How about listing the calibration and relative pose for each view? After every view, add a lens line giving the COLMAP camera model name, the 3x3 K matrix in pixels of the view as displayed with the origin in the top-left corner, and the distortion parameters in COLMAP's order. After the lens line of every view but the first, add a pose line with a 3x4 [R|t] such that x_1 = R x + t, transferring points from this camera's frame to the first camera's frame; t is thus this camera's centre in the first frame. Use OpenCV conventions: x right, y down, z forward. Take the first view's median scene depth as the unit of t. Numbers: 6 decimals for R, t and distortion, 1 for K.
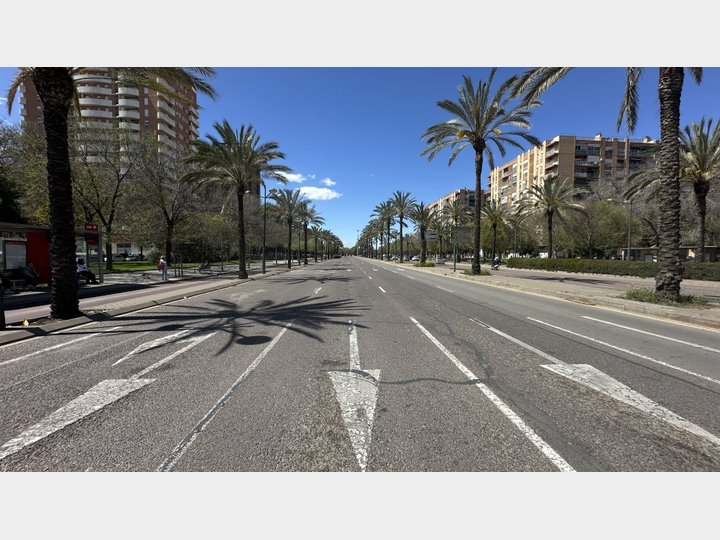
lens RADIAL K [[292.8, 0, 358.2], [0, 292.8, 273.4], [0, 0, 1]] dist [0.008022, 0.000479]
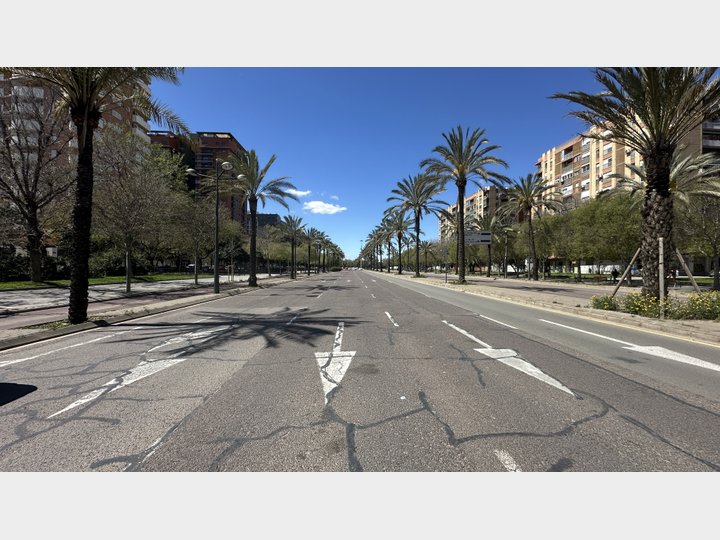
lens RADIAL K [[286.8, 0, 361.4], [0, 286.8, 271.6], [0, 0, 1]] dist [-0.000051, -0.000028]
pose [[0.999987, 0.003793, -0.003515, -0.002813], [-0.003956, 0.998867, -0.047426, -0.018632], [0.003331, 0.047439, 0.998869, 0.309288]]
